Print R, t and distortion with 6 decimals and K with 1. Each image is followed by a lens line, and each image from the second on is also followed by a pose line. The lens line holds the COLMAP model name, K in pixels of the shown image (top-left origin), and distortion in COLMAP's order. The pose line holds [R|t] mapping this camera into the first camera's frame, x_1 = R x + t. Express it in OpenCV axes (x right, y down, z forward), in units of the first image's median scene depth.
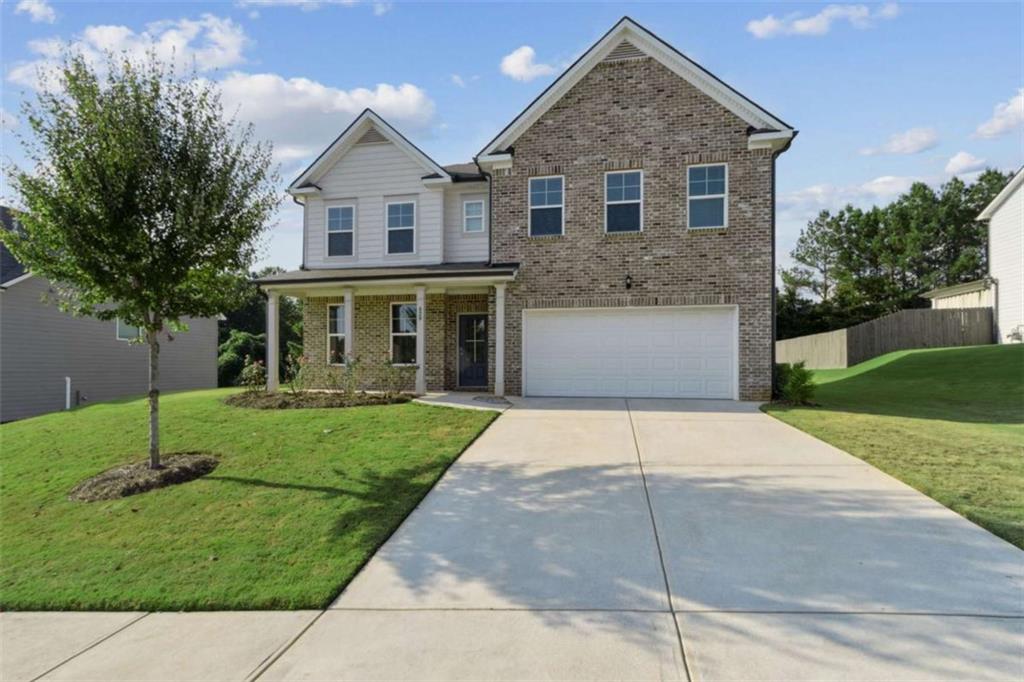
lens RADIAL K [[476.1, 0, 561.8], [0, 476.1, 347.6], [0, 0, 1]] dist [0.003563, -0.000554]
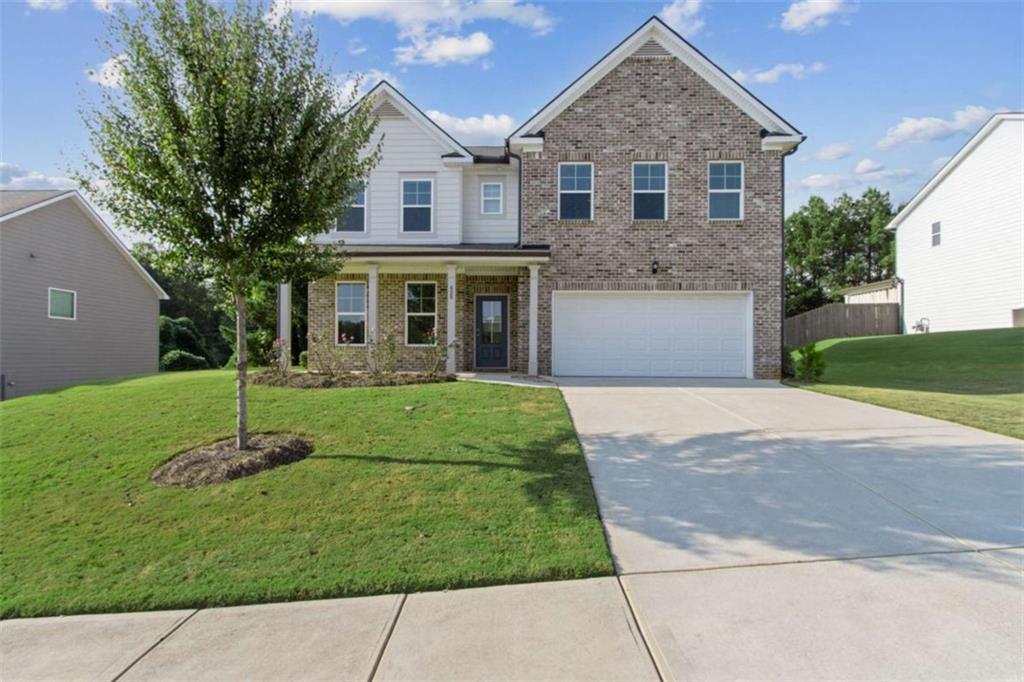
lens RADIAL K [[457.7, 0, 512.0], [0, 457.7, 341.0], [0, 0, 1]] dist [0.002987, -0.000528]
pose [[0.988013, 0.009646, 0.154066, -0.323015], [-0.009544, 0.999953, -0.001404, 0.029796], [-0.154073, -0.000083, 0.988059, 0.044263]]
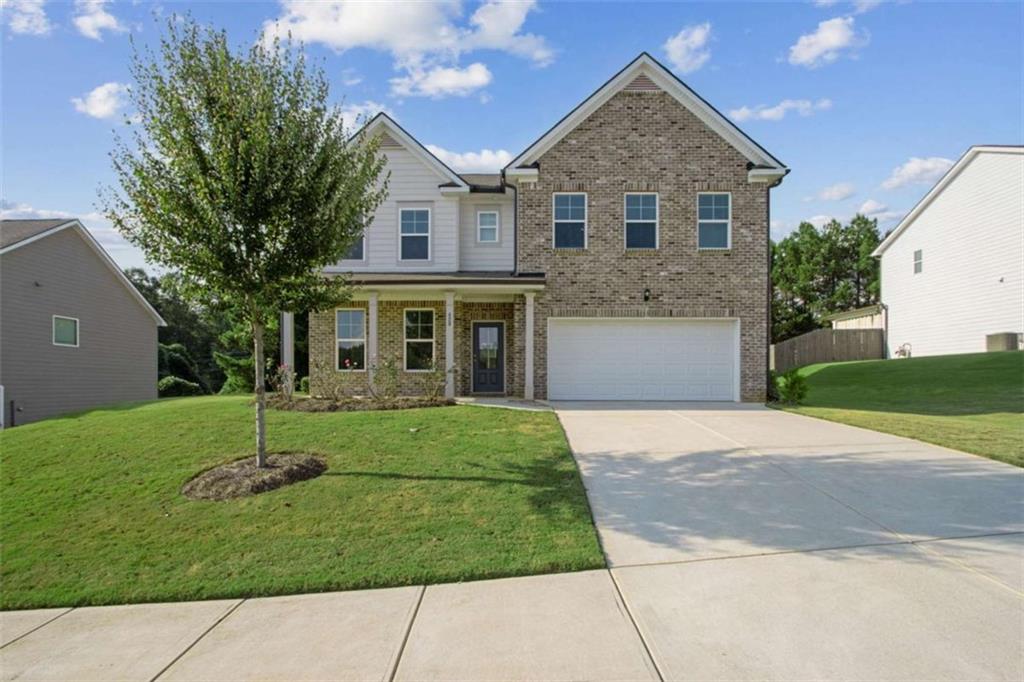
lens RADIAL K [[472.3, 0, 508.8], [0, 472.3, 372.9], [0, 0, 1]] dist [-0.022002, 0.005720]
pose [[0.986084, 0.004979, 0.166172, -0.344231], [-0.006933, 0.999913, 0.011178, 0.031279], [-0.166102, -0.012175, 0.986033, -0.014649]]
